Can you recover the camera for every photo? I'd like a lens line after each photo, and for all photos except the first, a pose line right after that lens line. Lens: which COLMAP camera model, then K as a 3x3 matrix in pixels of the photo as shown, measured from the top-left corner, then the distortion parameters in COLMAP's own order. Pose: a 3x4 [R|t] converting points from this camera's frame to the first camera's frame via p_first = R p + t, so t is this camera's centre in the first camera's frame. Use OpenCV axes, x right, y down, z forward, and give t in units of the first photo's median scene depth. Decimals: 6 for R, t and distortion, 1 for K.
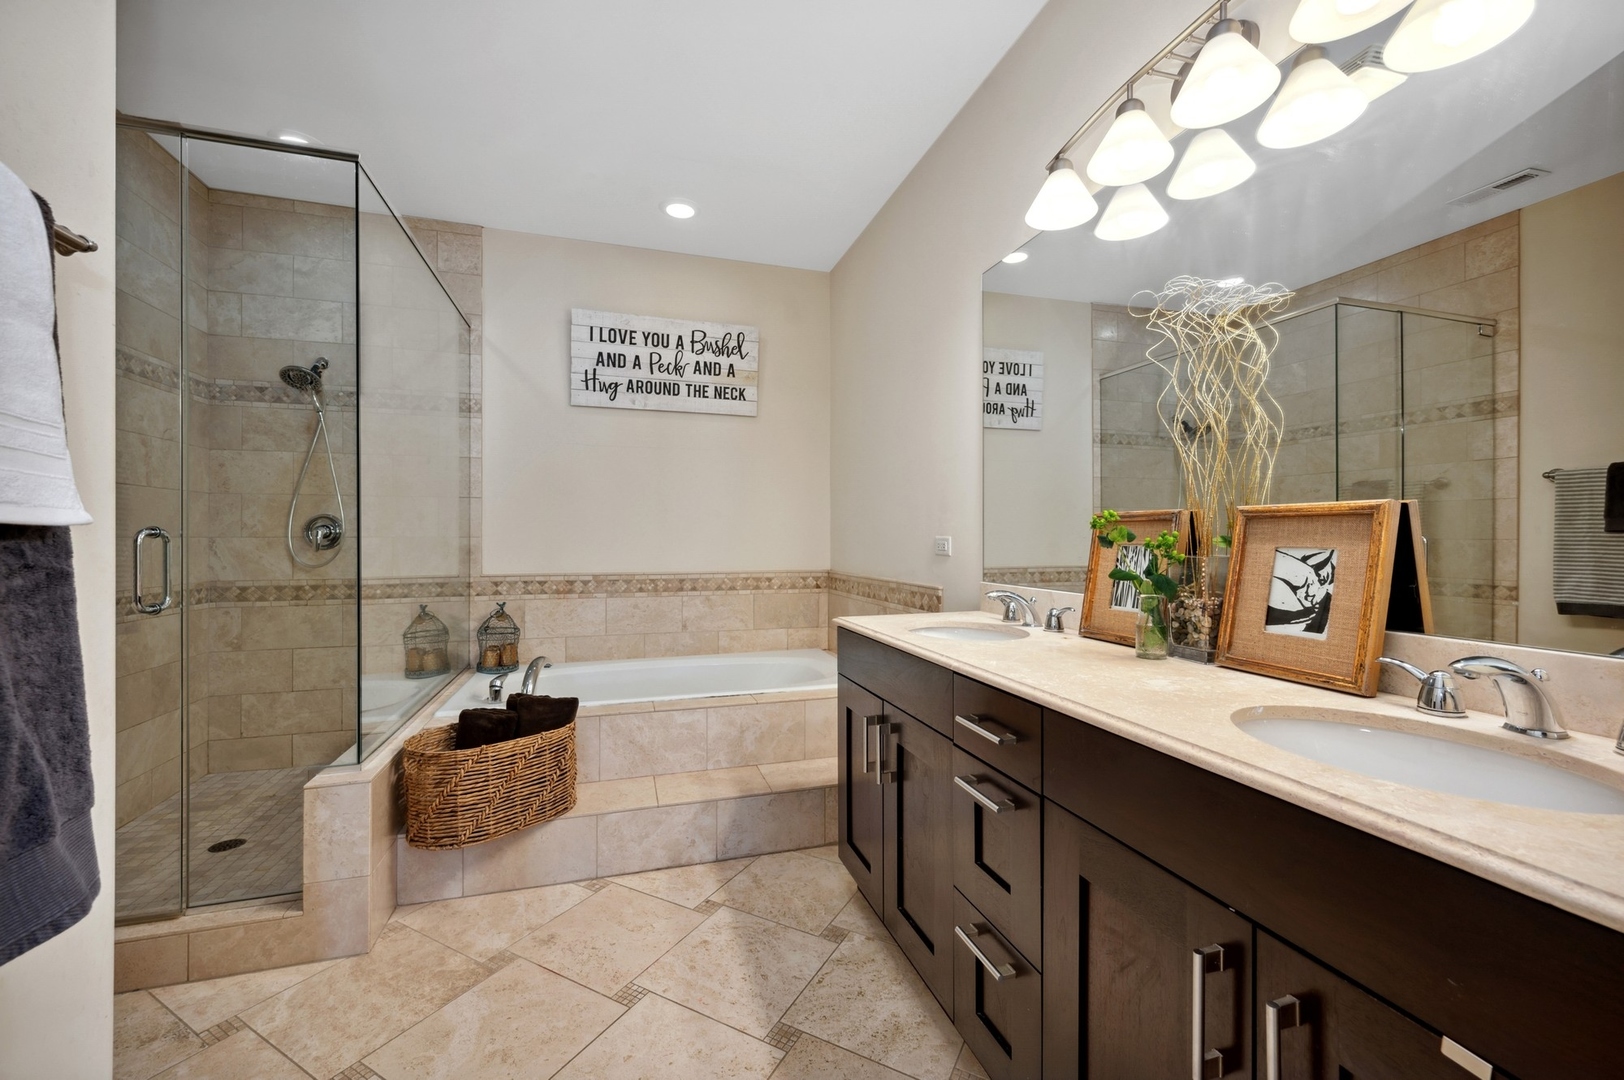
lens RADIAL K [[639.0, 0, 811.1], [0, 639.0, 537.5], [0, 0, 1]] dist [-0.001279, -0.000216]
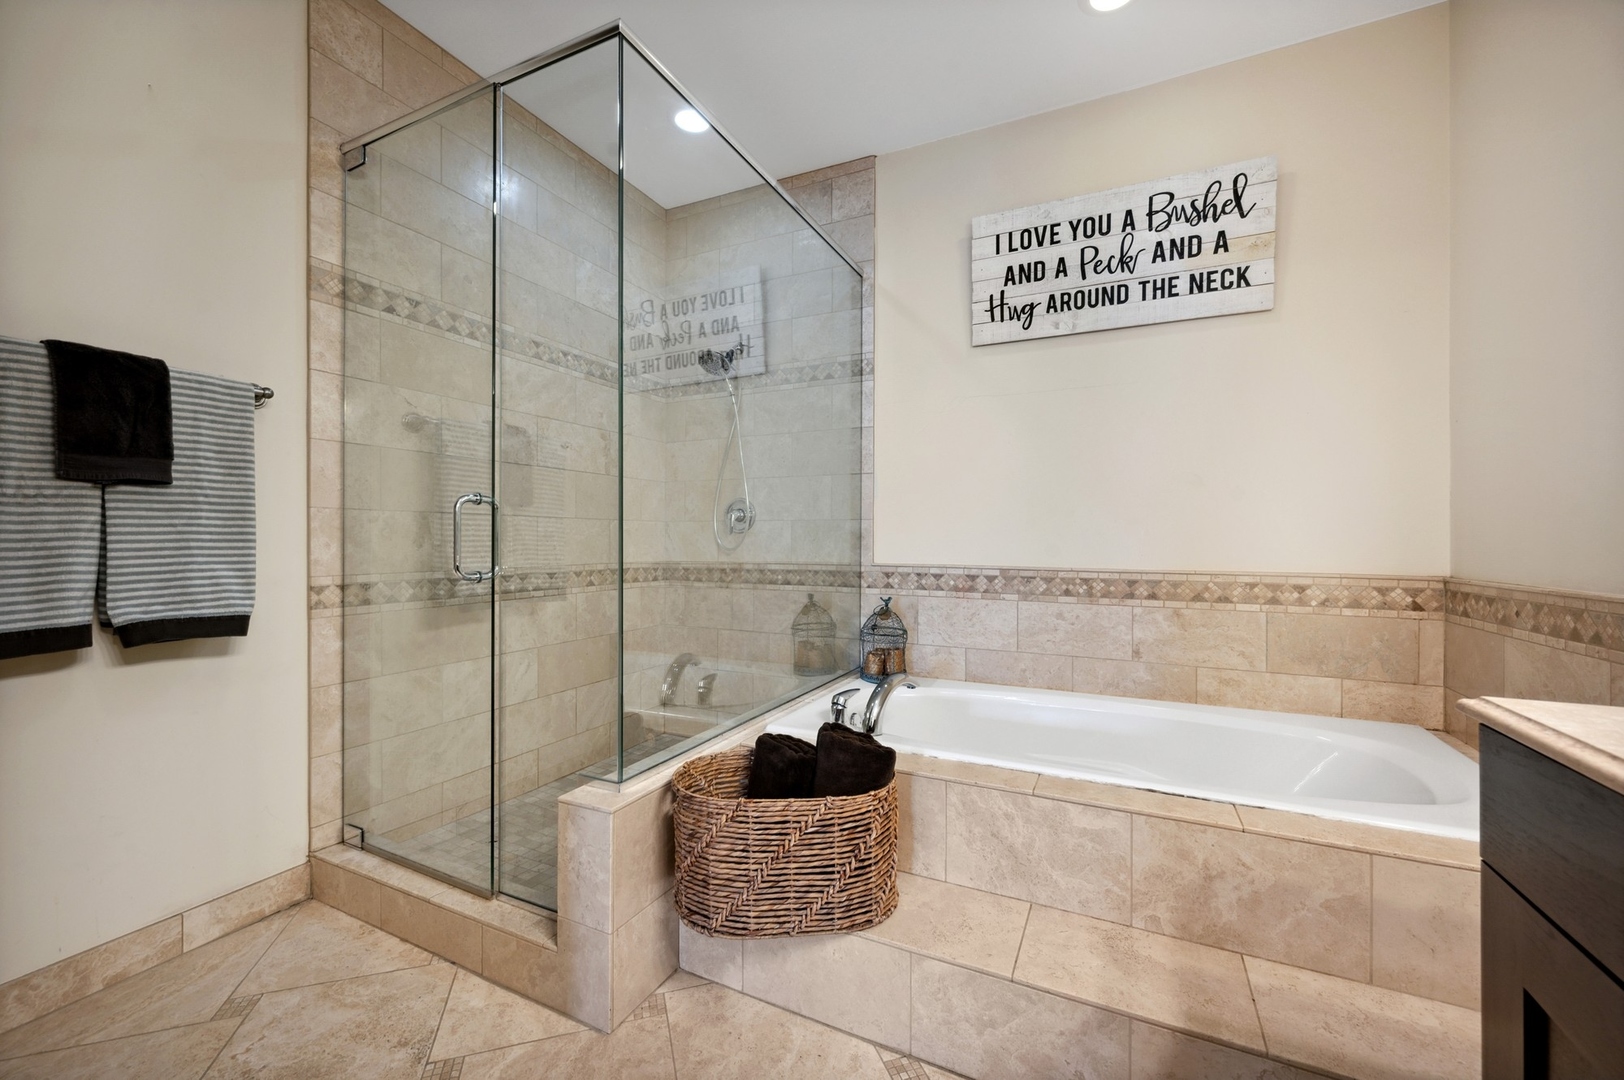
lens RADIAL K [[639.0, 0, 811.1], [0, 639.0, 537.5], [0, 0, 1]] dist [-0.001279, -0.000216]
pose [[0.726872, 0.000356, -0.686772, 0.009491], [-0.003230, 0.999991, -0.002901, 0.025677], [0.686765, 0.004327, 0.726867, 0.314547]]
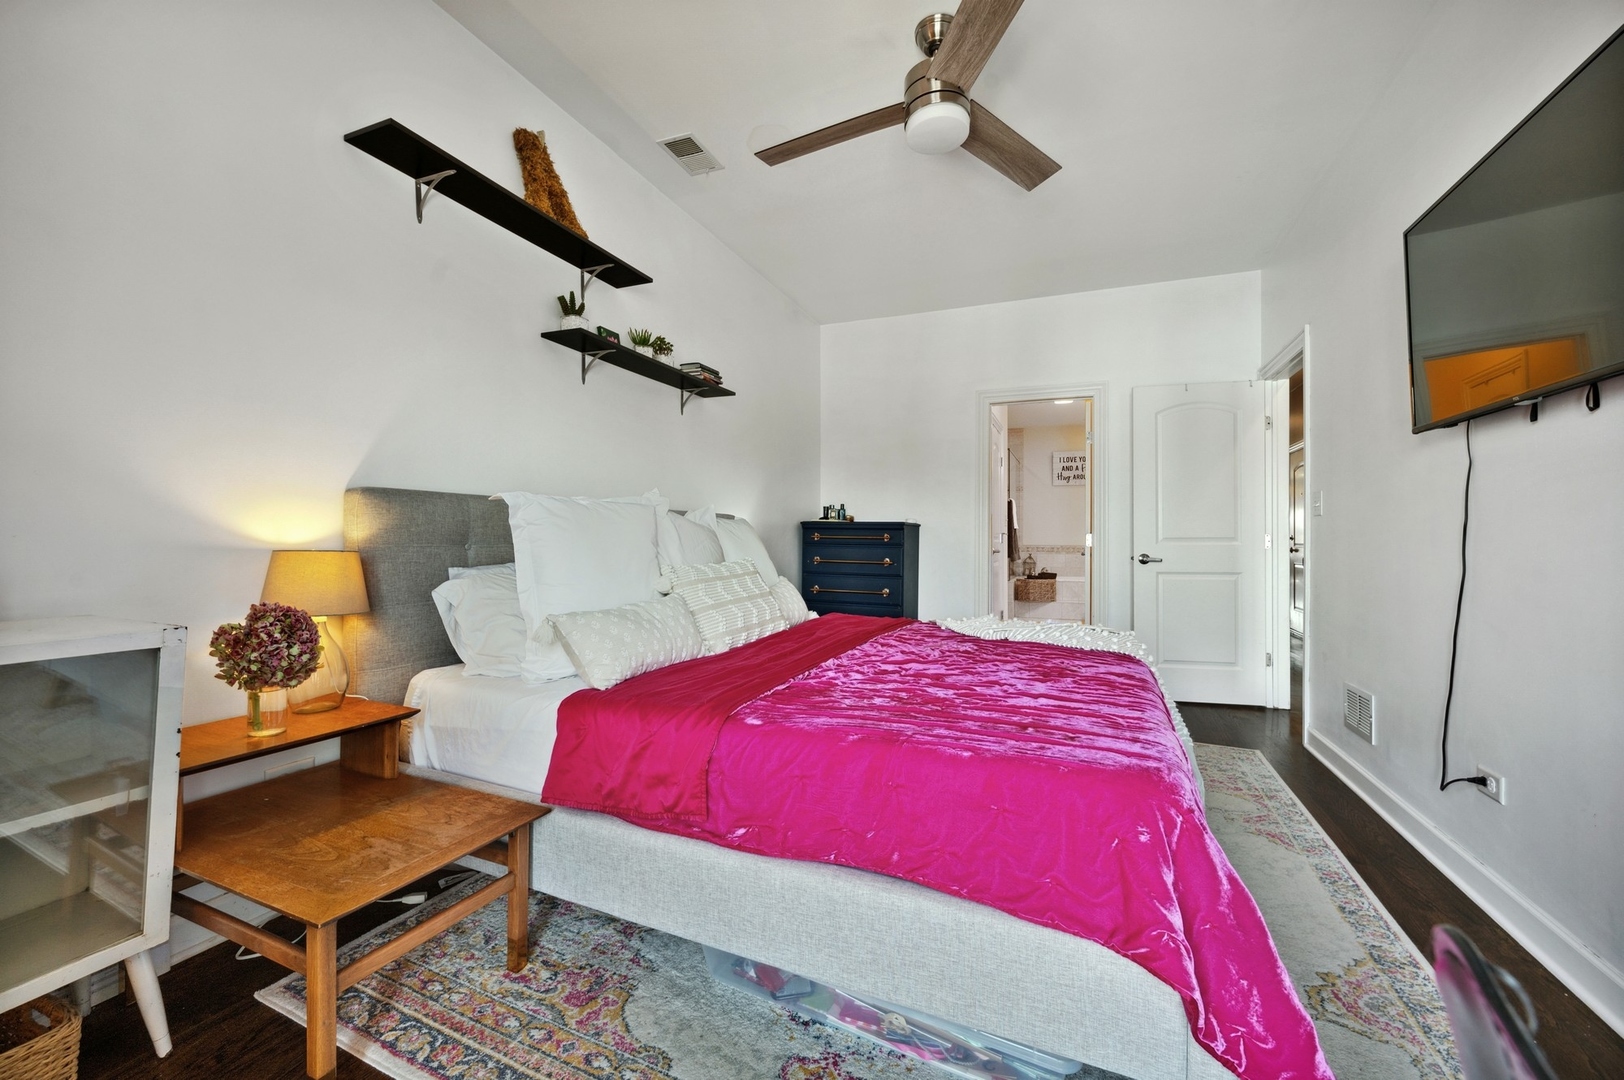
lens RADIAL K [[639.0, 0, 811.1], [0, 639.0, 537.5], [0, 0, 1]] dist [-0.001279, -0.000216]
pose [[0.764488, -0.000745, -0.644638, 0.642243], [-0.001755, 0.999993, -0.003236, 0.034567], [0.644636, 0.003605, 0.764481, -1.890063]]
